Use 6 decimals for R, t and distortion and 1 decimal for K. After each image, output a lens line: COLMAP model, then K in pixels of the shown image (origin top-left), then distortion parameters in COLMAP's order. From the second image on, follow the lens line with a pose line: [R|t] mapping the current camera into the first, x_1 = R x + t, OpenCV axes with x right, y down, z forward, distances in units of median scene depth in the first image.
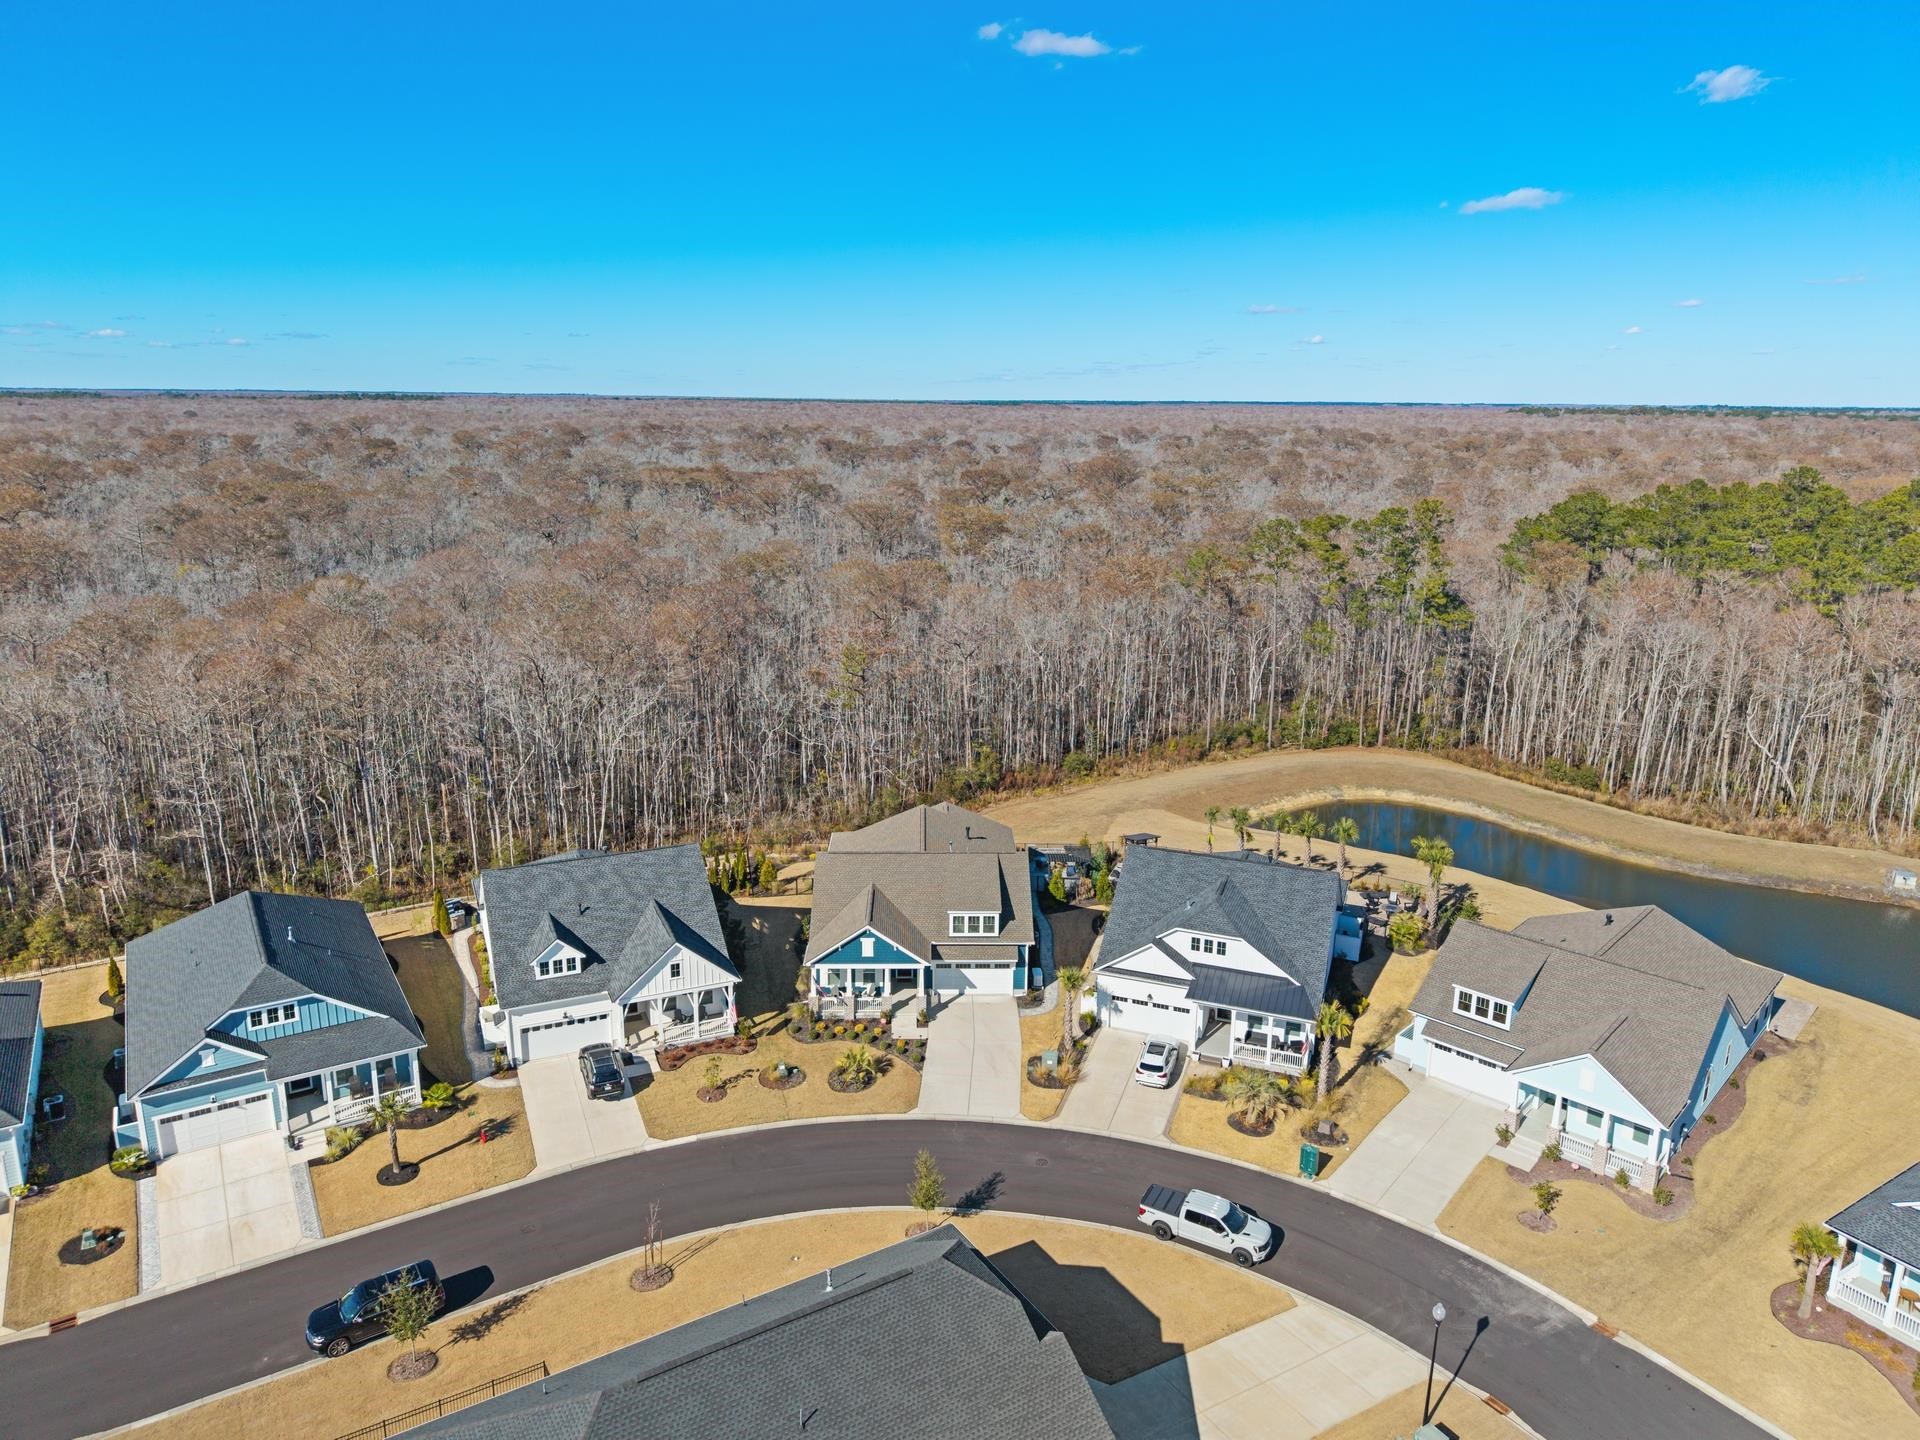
lens RADIAL K [[1274.8, 0, 960.0], [0, 1274.8, 720.0], [0, 0, 1]] dist [0.034919, -0.049572]
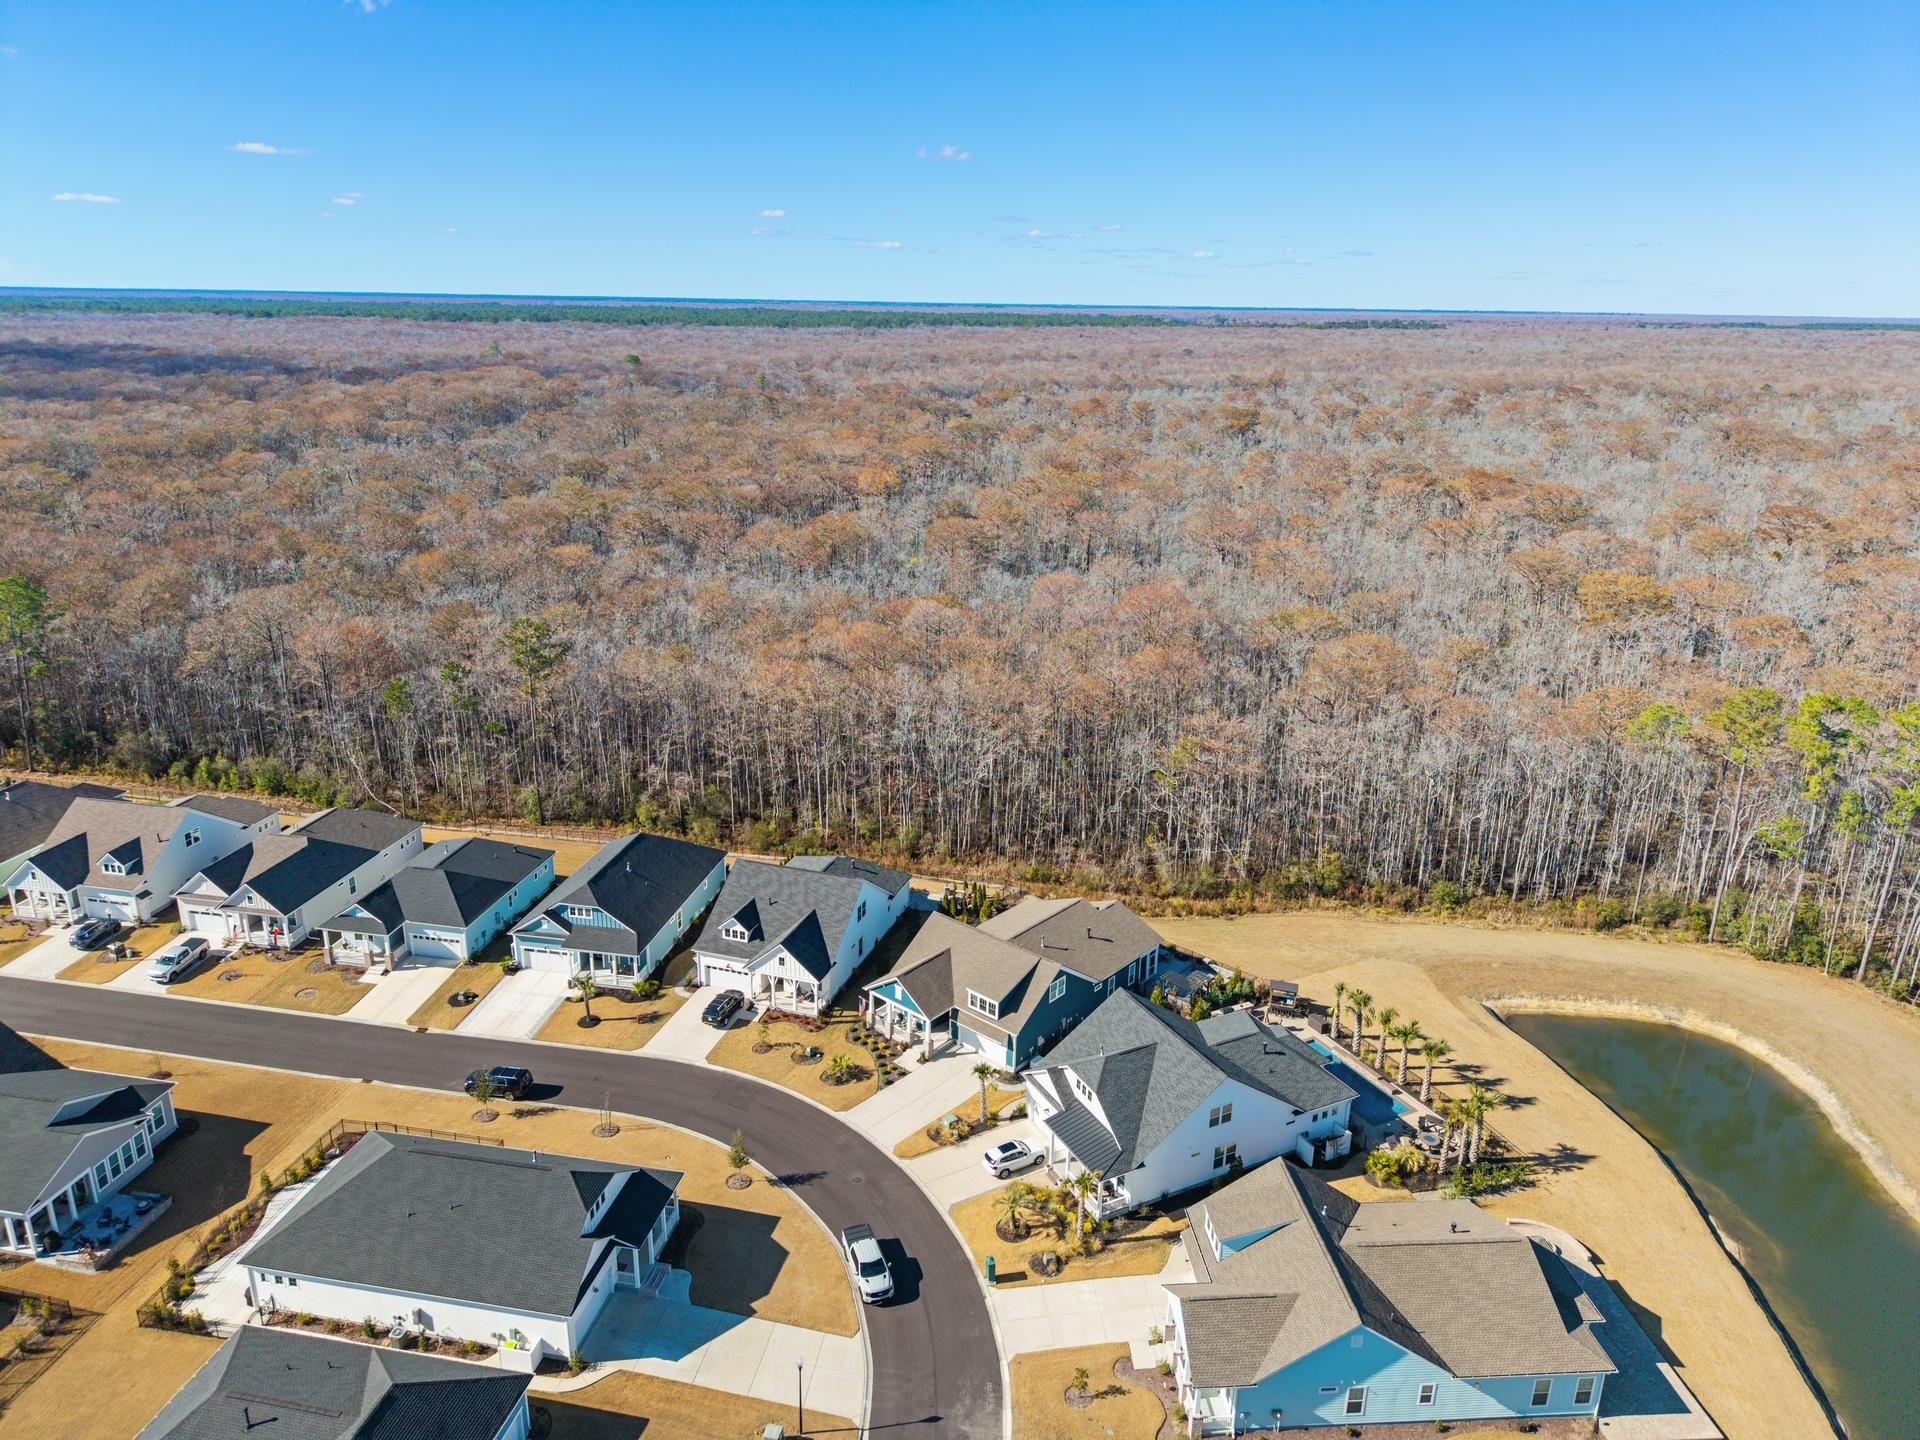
lens RADIAL K [[1274.8, 0, 960.0], [0, 1274.8, 720.0], [0, 0, 1]] dist [0.034919, -0.049572]
pose [[0.730395, 0.208843, -0.650313, 0.858832], [-0.170366, 0.977719, 0.122641, -0.306511], [0.661436, 0.021214, 0.749701, 0.005736]]
